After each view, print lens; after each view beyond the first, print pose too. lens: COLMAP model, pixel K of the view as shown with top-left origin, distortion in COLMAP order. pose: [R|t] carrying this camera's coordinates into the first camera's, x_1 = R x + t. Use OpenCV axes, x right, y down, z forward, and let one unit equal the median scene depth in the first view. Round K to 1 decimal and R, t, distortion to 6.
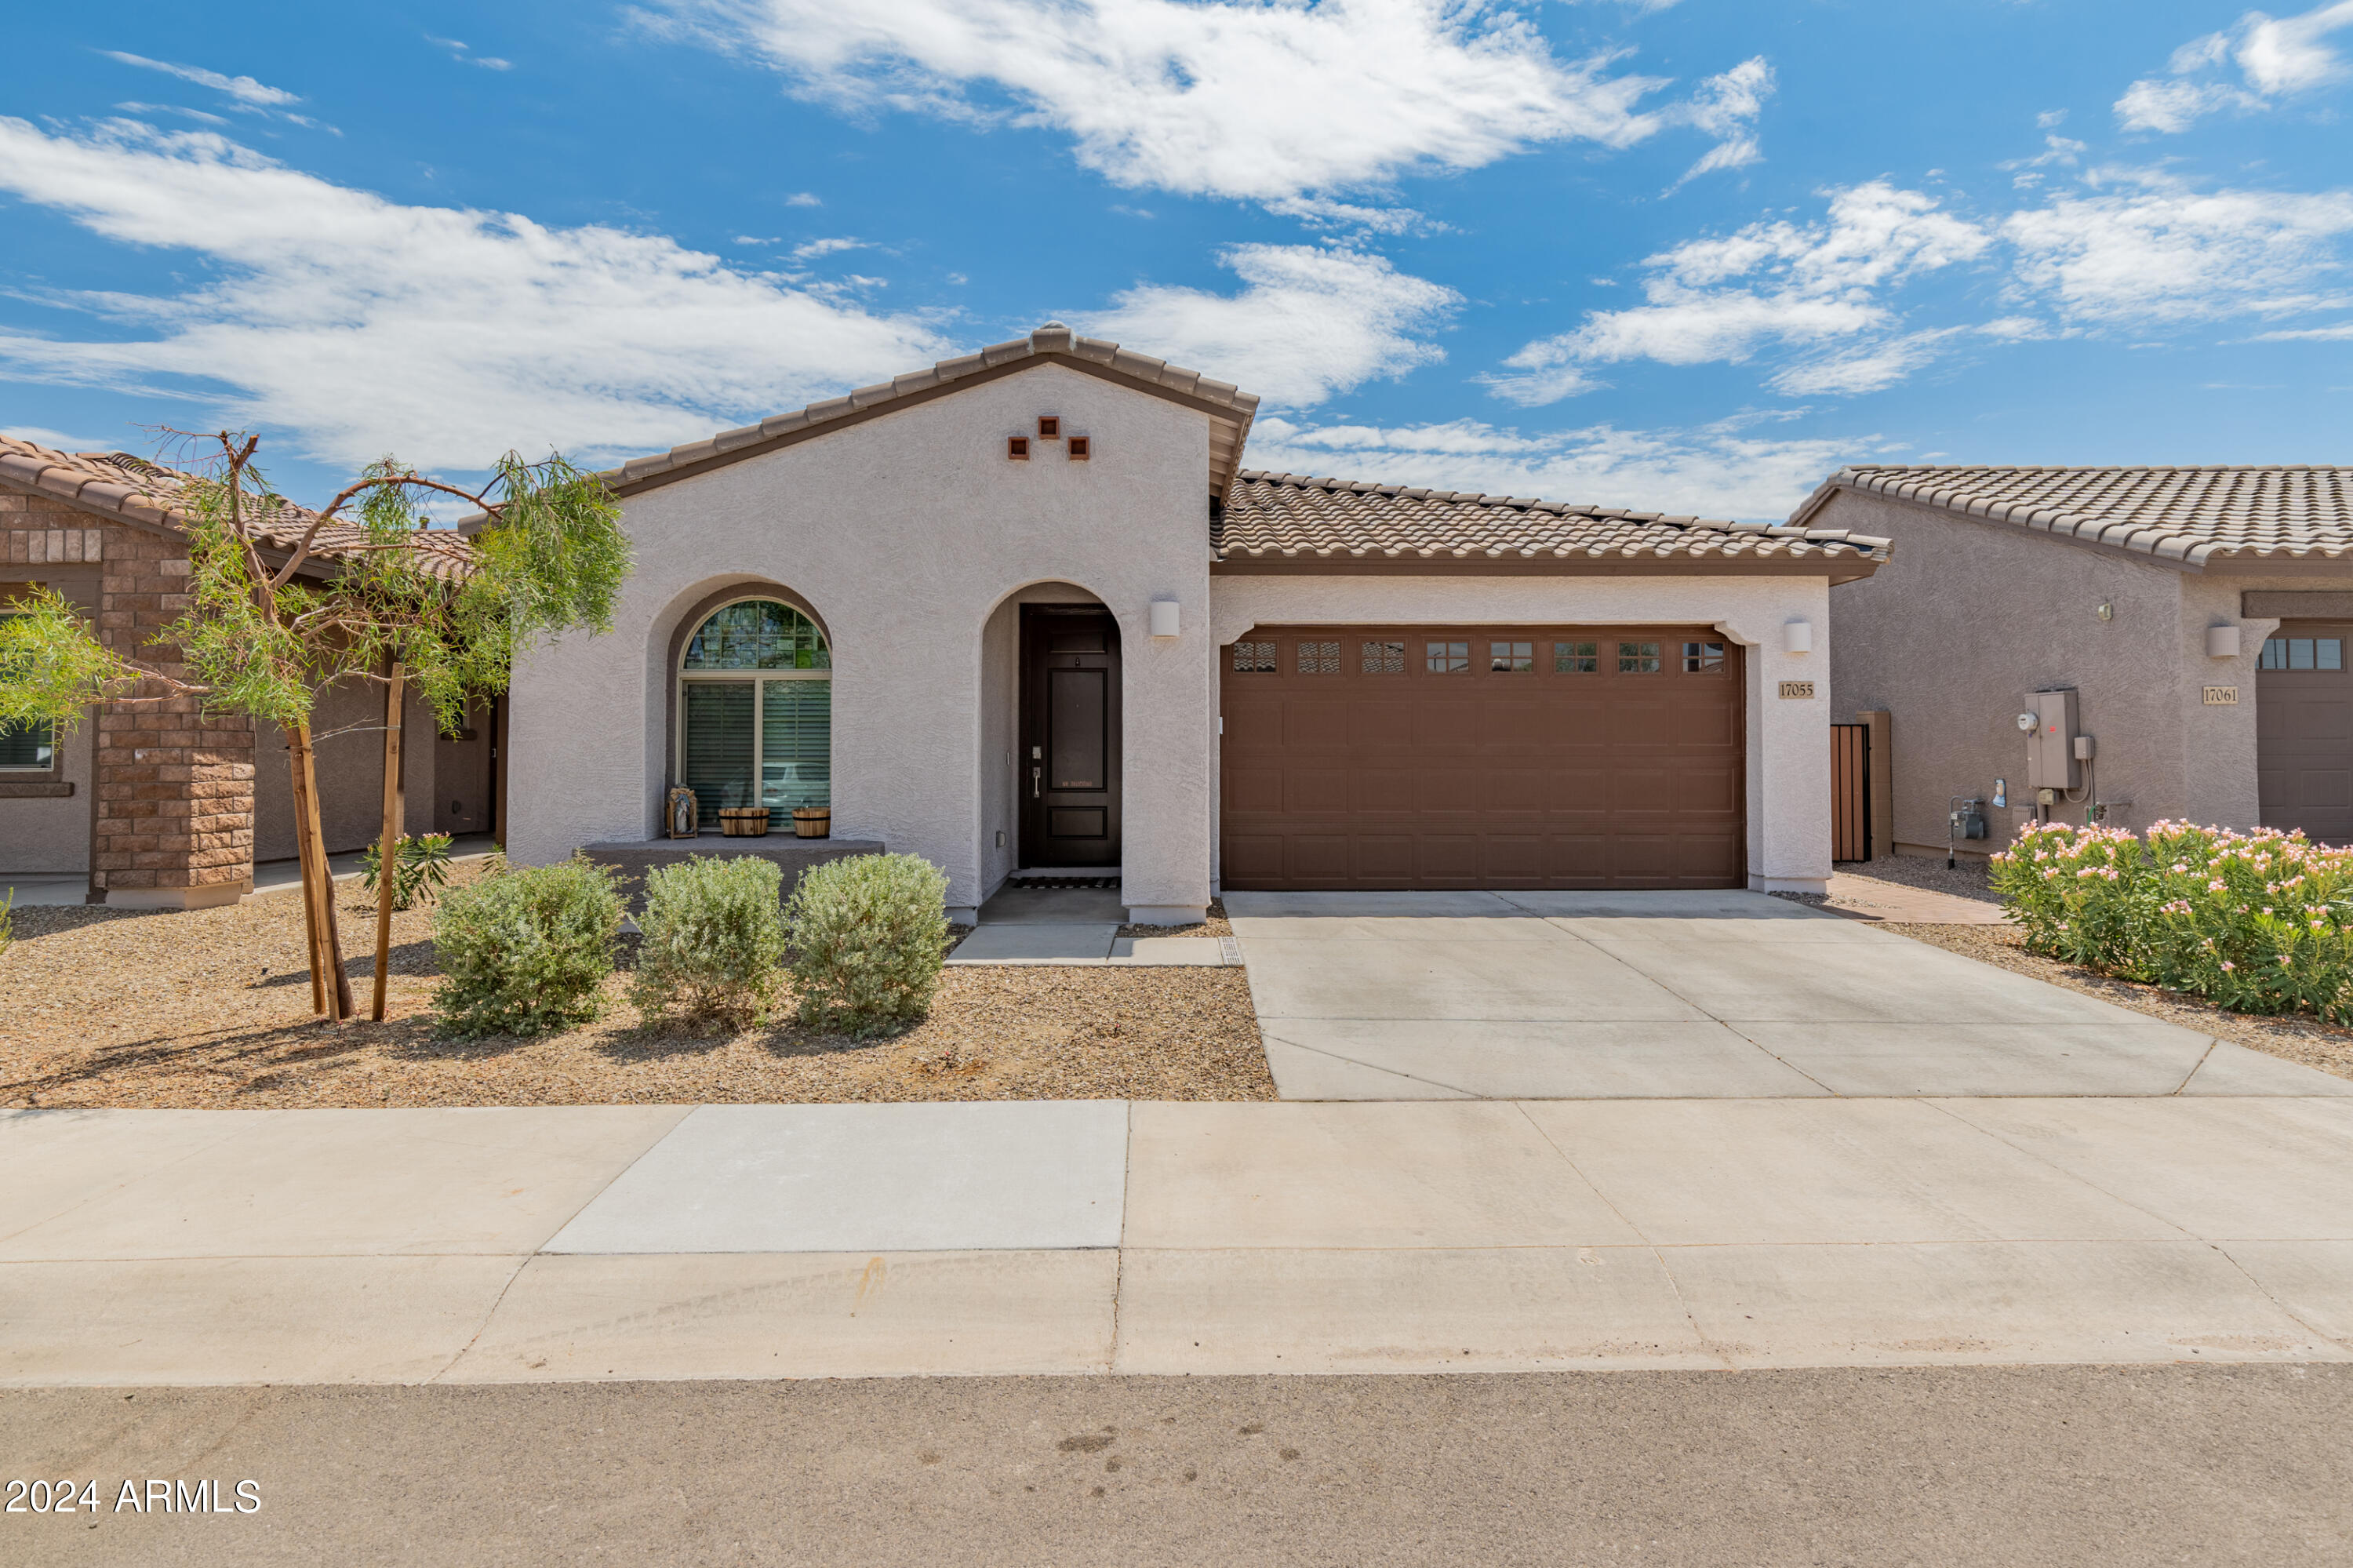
lens RADIAL K [[1280.6, 0, 1202.3], [0, 1280.6, 708.6], [0, 0, 1]] dist [0.004594, 0.001228]
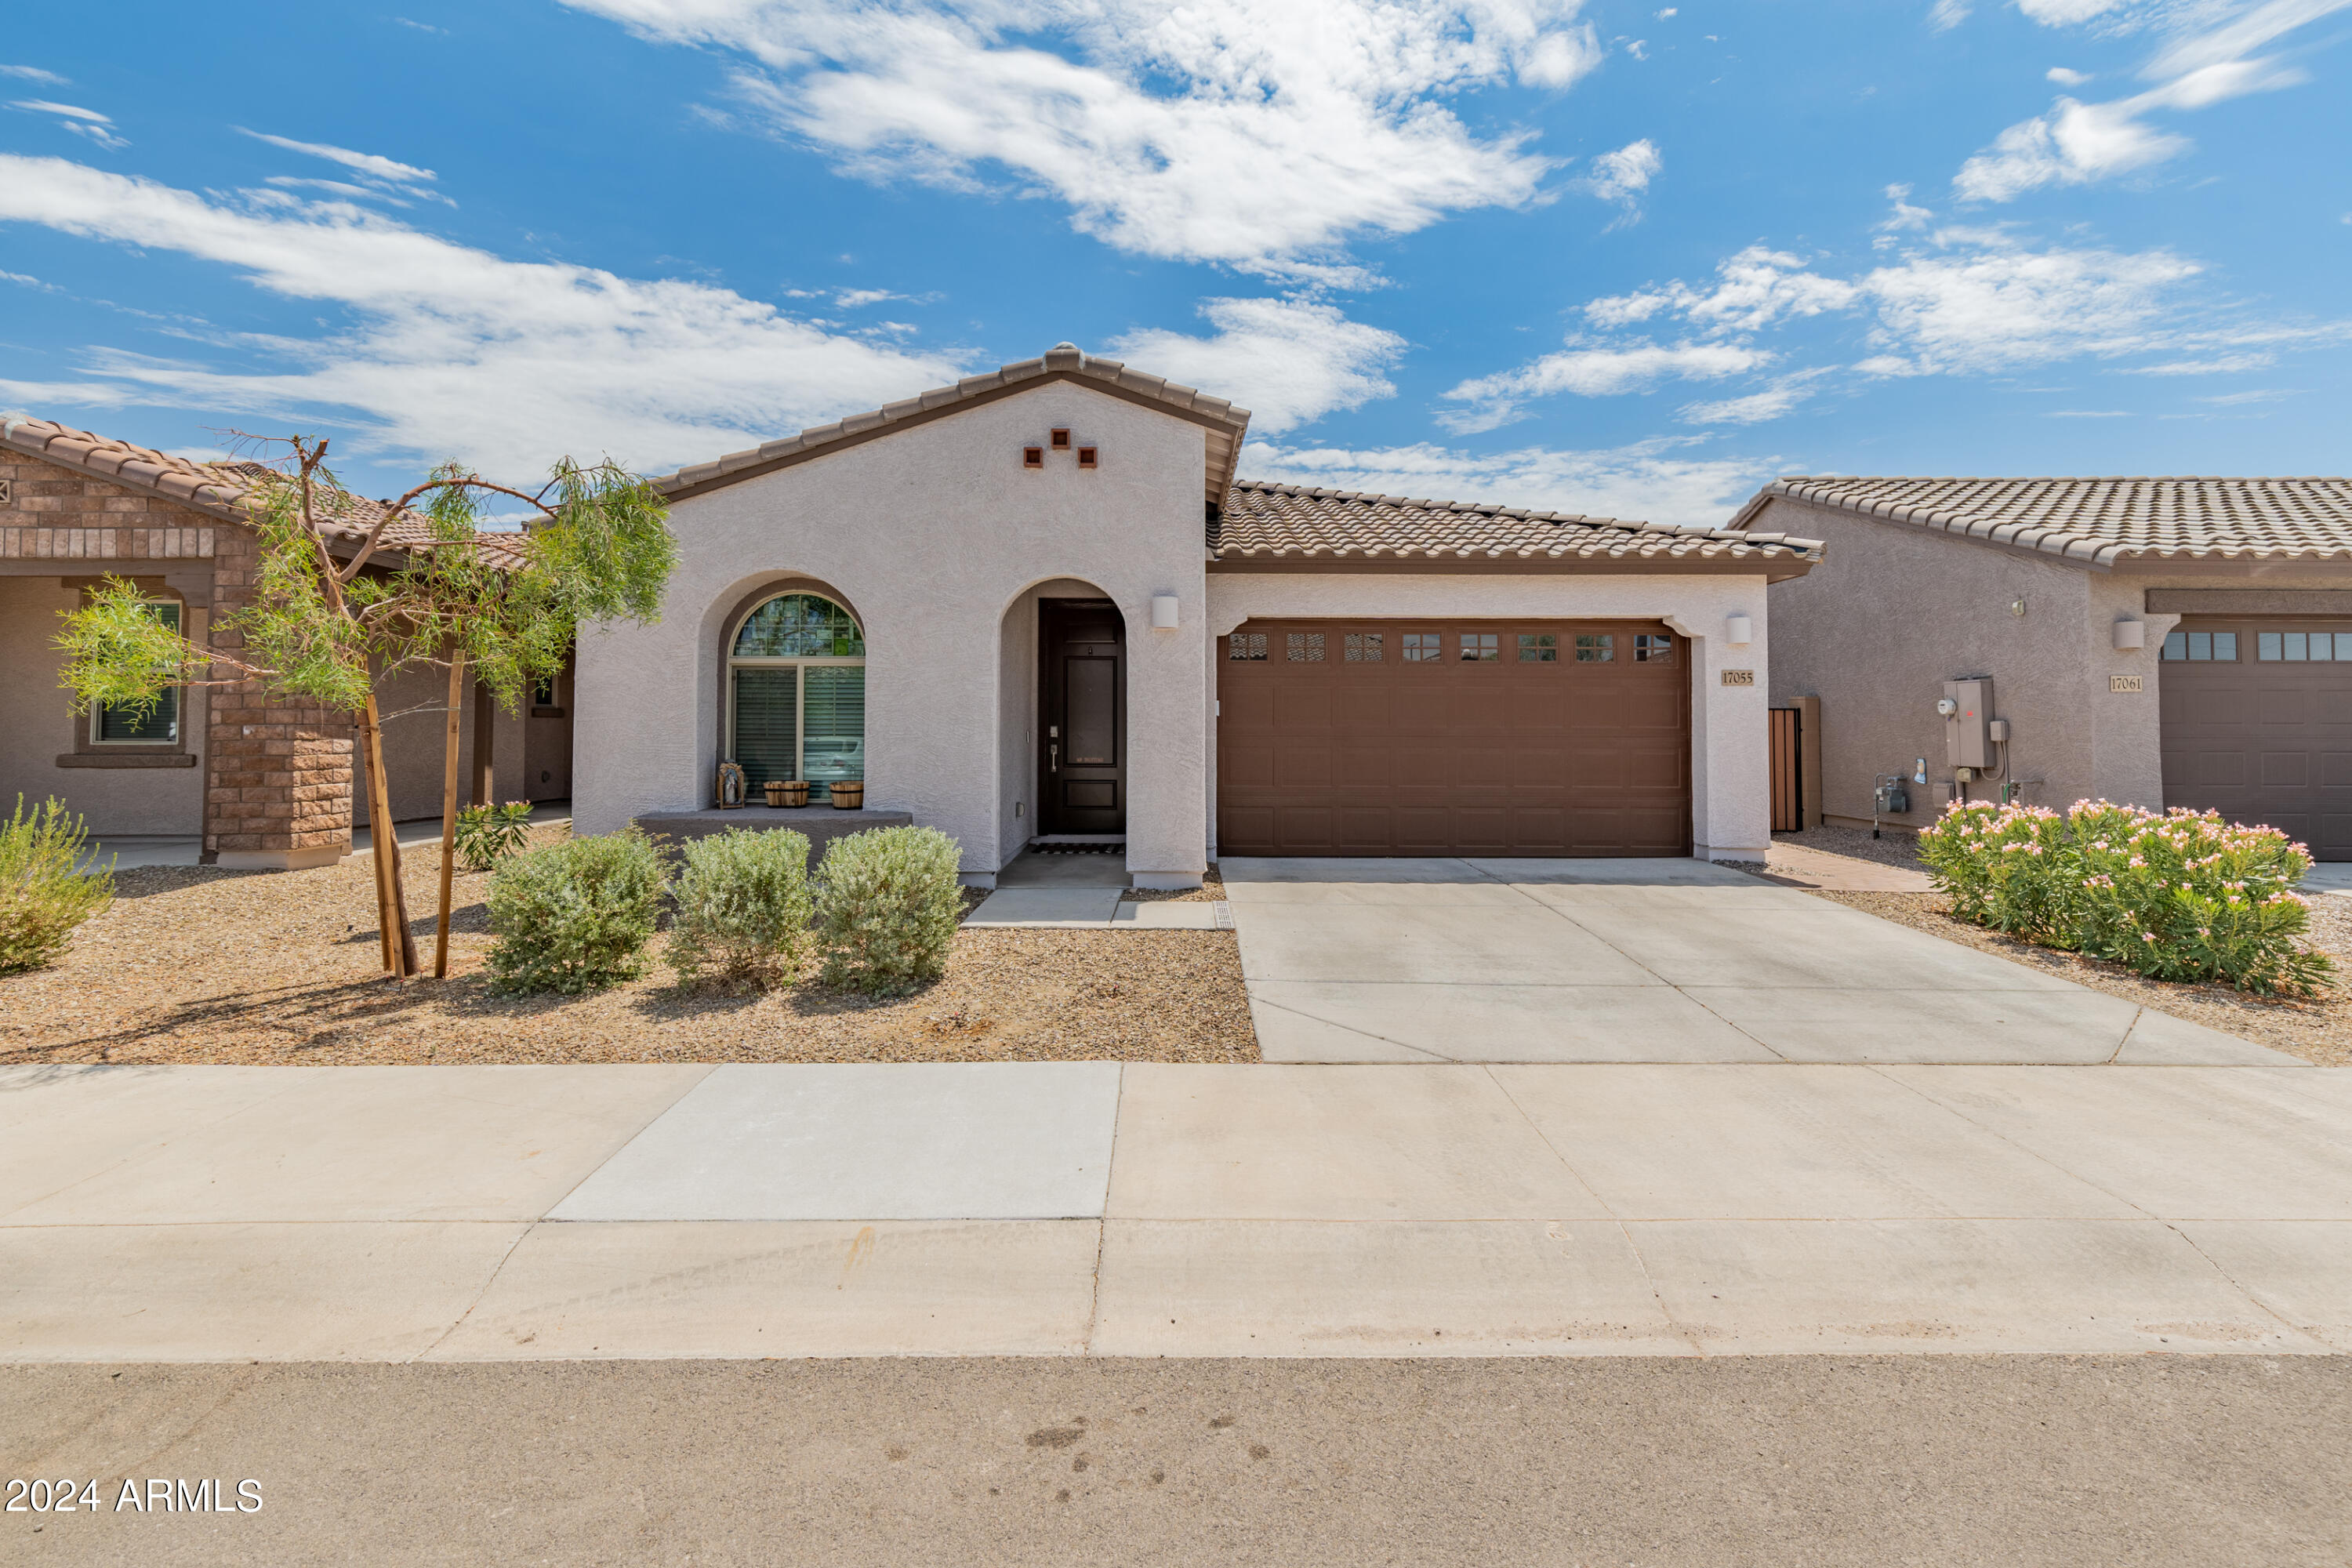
lens RADIAL K [[1106.5, 0, 1196.5], [0, 1106.5, 678.0], [0, 0, 1]] dist [0.009901, -0.000677]
pose [[0.999921, 0.003288, -0.012171, 0.008790], [-0.003417, 0.999938, -0.010614, -0.002853], [0.012135, 0.010655, 0.999870, 0.041430]]
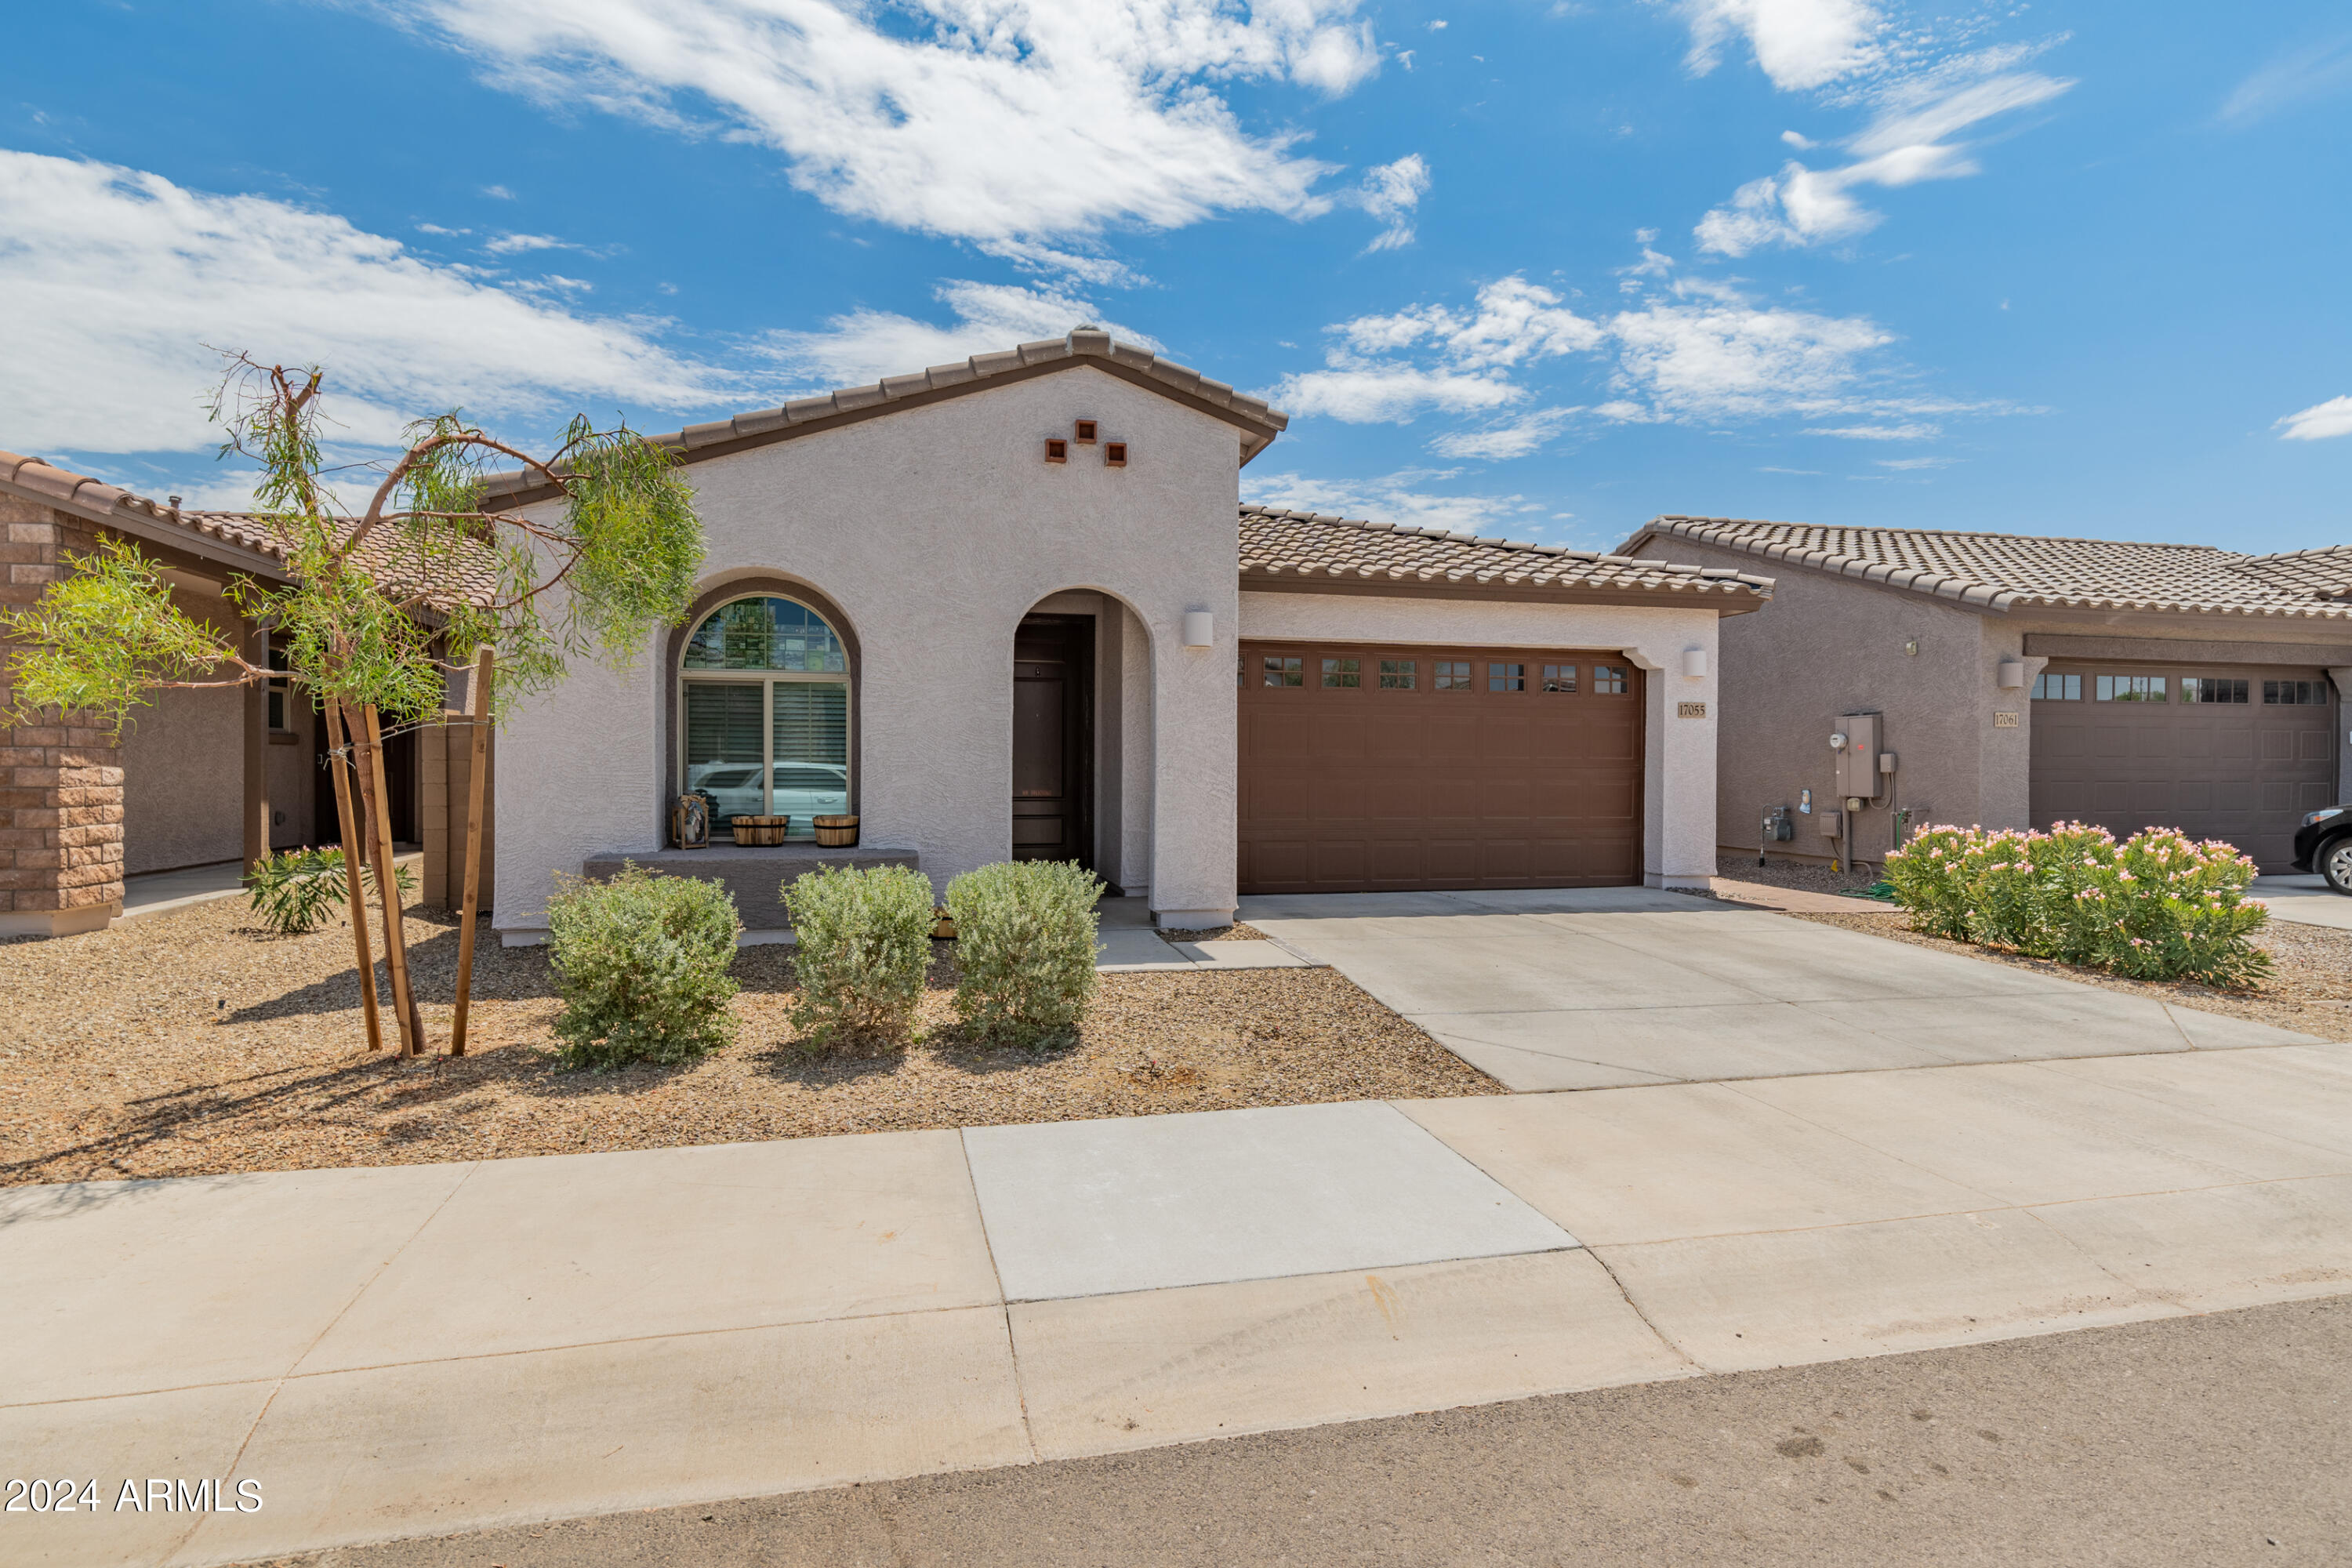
lens RADIAL K [[1196.9, 0, 1191.3], [0, 1196.9, 781.7], [0, 0, 1]] dist [0.002693, 0.000039]
pose [[0.978054, 0.003118, 0.208328, -0.215821], [-0.012936, 0.998868, 0.045781, 0.006689], [-0.207949, -0.047471, 0.976987, 0.063063]]
